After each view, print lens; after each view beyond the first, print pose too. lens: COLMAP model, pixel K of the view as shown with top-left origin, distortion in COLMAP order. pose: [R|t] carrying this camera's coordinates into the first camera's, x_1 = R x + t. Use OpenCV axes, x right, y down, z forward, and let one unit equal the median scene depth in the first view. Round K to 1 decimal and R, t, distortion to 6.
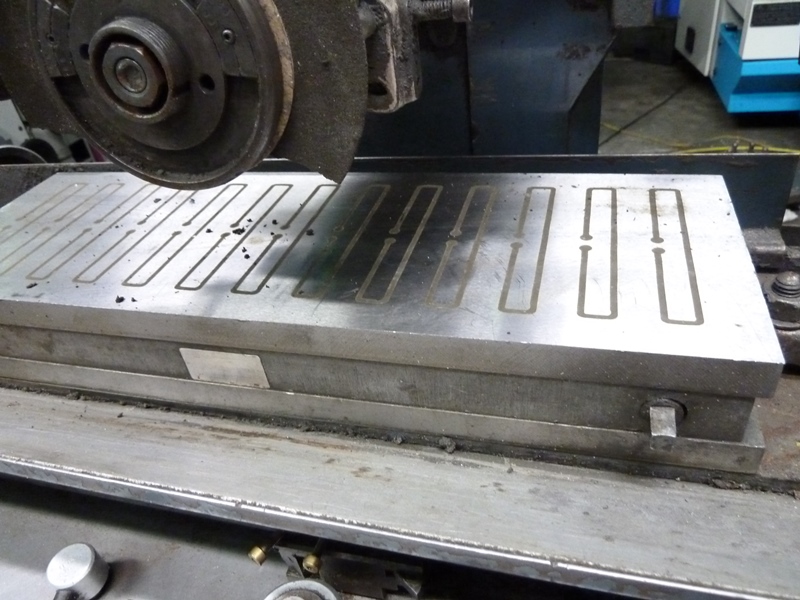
lens RADIAL K [[601.1, 0, 400.0], [0, 601.1, 300.0], [0, 0, 1]] dist [-0.030741, 0.003575]
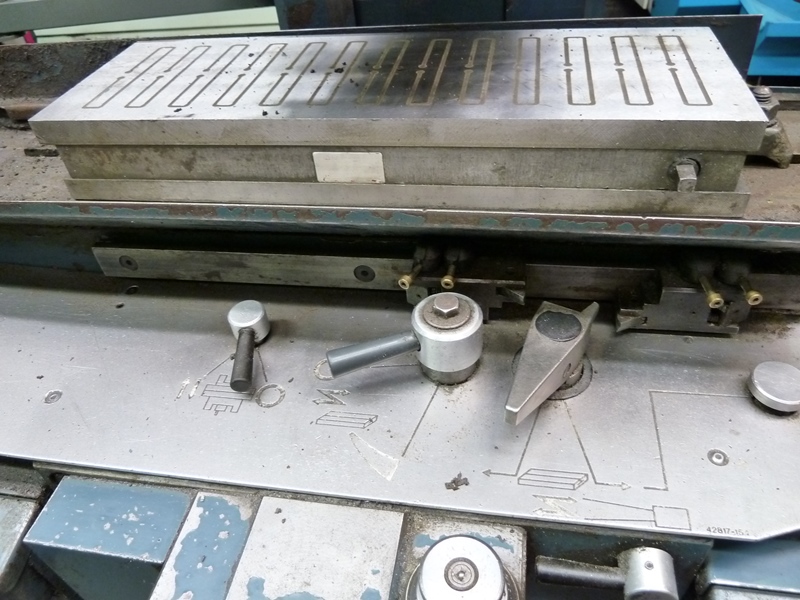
lens RADIAL K [[601.1, 0, 400.0], [0, 601.1, 300.0], [0, 0, 1]] dist [-0.030741, 0.003575]
pose [[0.994557, -0.034977, 0.098148, -0.320642], [0.026384, 0.995813, 0.087518, 0.287196], [-0.100798, -0.084452, 0.991316, -0.314454]]
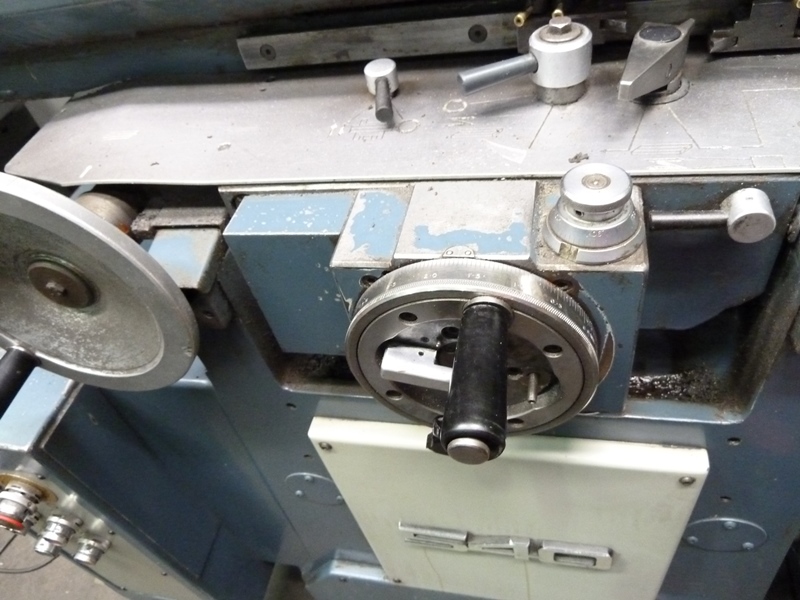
lens RADIAL K [[601.1, 0, 400.0], [0, 601.1, 300.0], [0, 0, 1]] dist [-0.030741, 0.003575]
pose [[0.996576, -0.082471, 0.005935, -0.536721], [0.080313, 0.982562, 0.167695, 0.758437], [-0.019661, -0.166644, 0.985821, -0.590382]]
